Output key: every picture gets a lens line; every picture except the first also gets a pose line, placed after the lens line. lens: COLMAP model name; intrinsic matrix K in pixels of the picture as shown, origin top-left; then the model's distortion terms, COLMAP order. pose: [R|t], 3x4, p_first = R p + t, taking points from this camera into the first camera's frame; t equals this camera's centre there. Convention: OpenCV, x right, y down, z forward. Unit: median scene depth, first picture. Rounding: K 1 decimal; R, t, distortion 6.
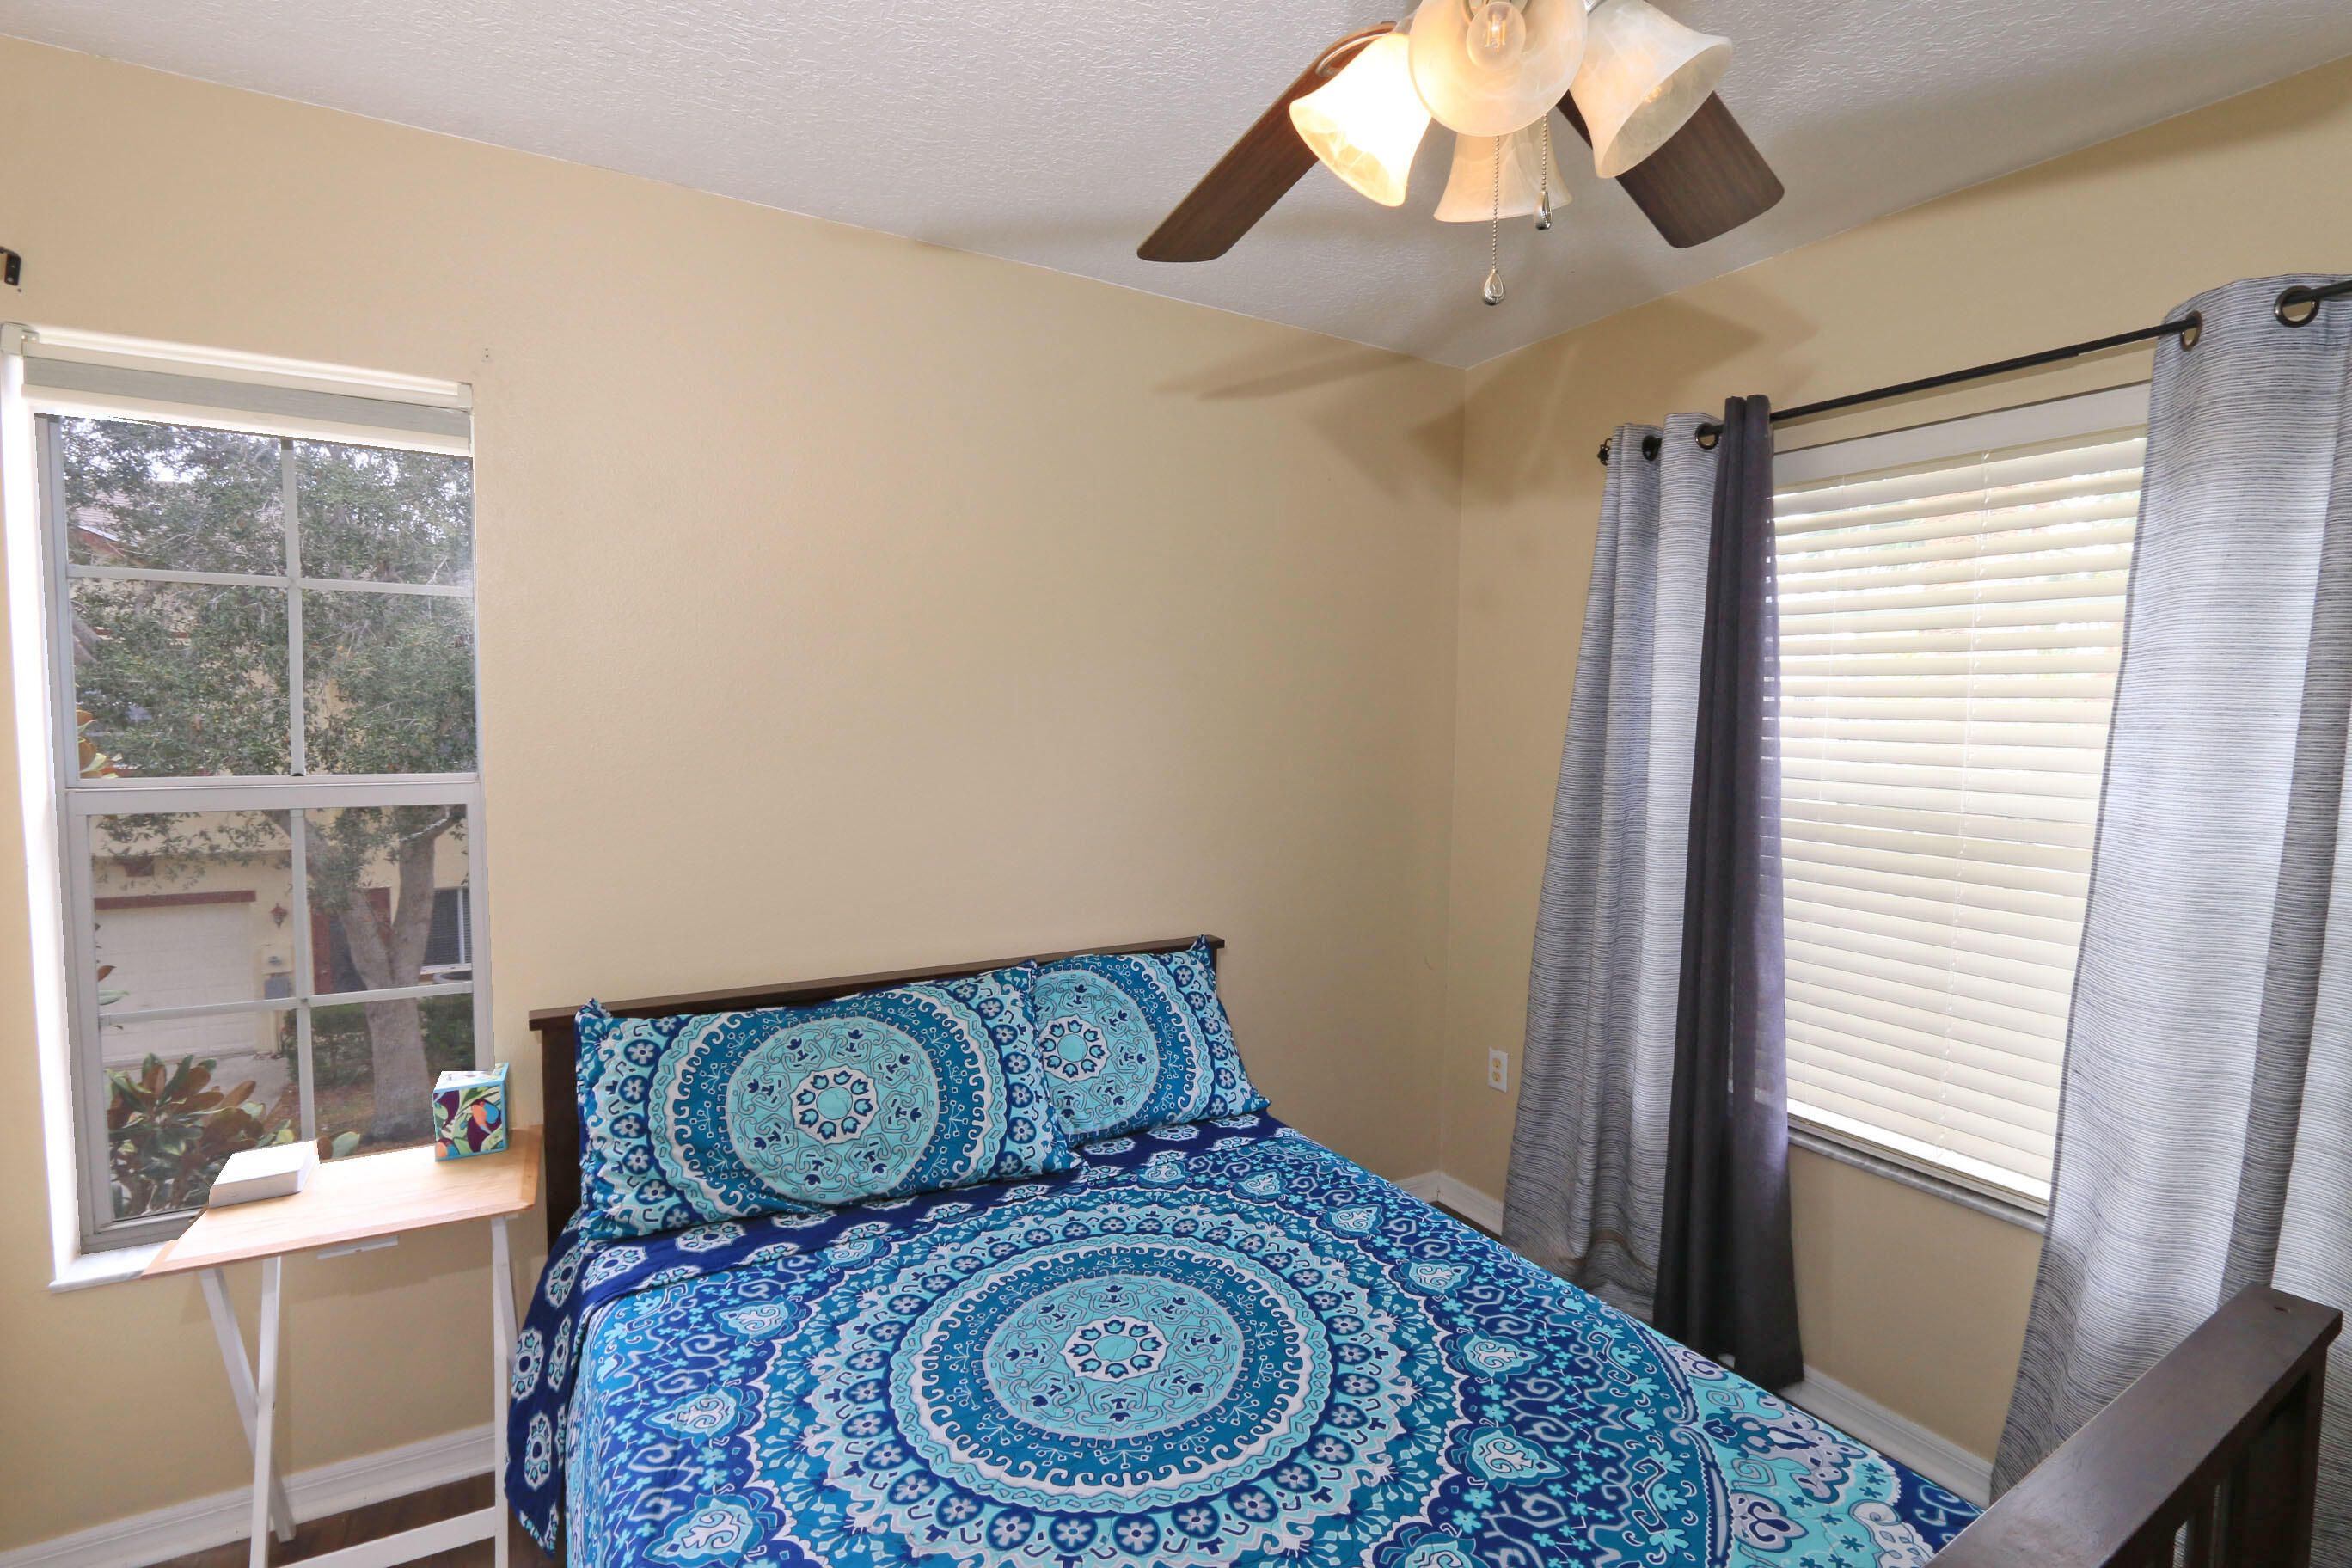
lens RADIAL K [[1079.4, 0, 1183.6], [0, 1079.4, 784.5], [0, 0, 1]] dist [-0.025866, 0.007111]
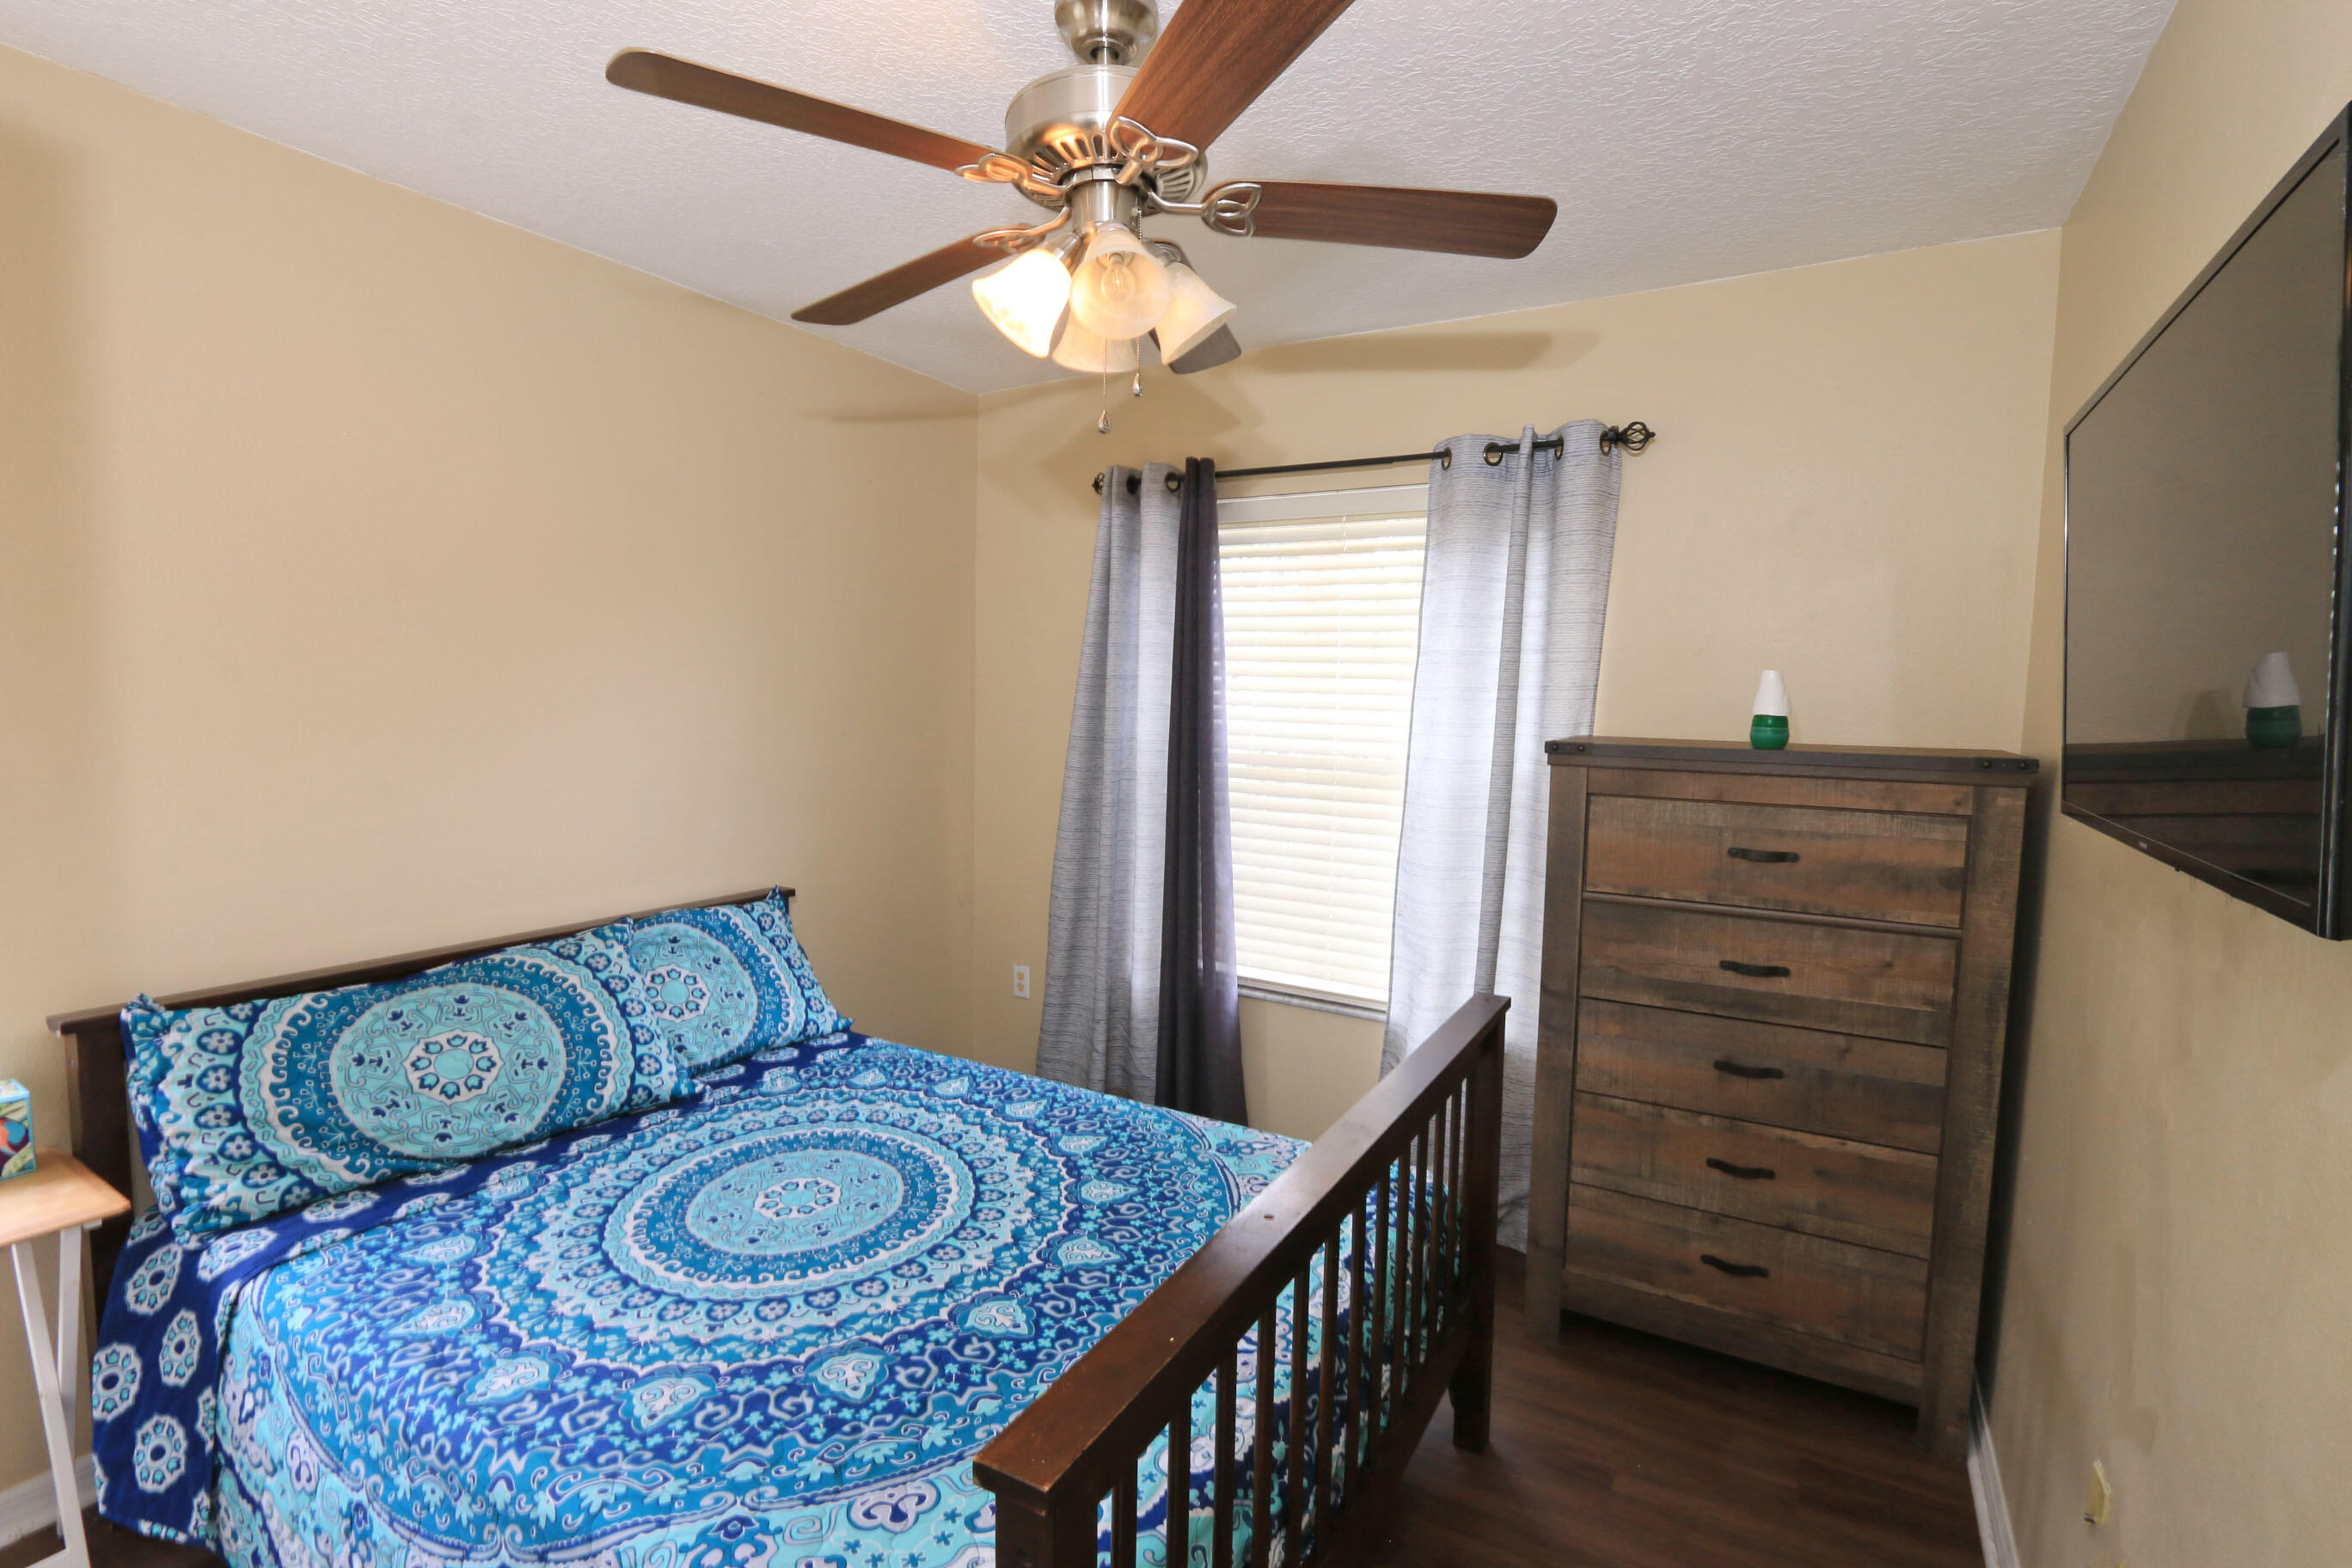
lens RADIAL K [[1079.4, 0, 1183.6], [0, 1079.4, 784.5], [0, 0, 1]] dist [-0.025866, 0.007111]
pose [[0.874717, -0.038350, 0.483115, -0.193453], [0.025229, 0.999116, 0.033631, 0.010812], [-0.483978, -0.017229, 0.874911, -0.226936]]
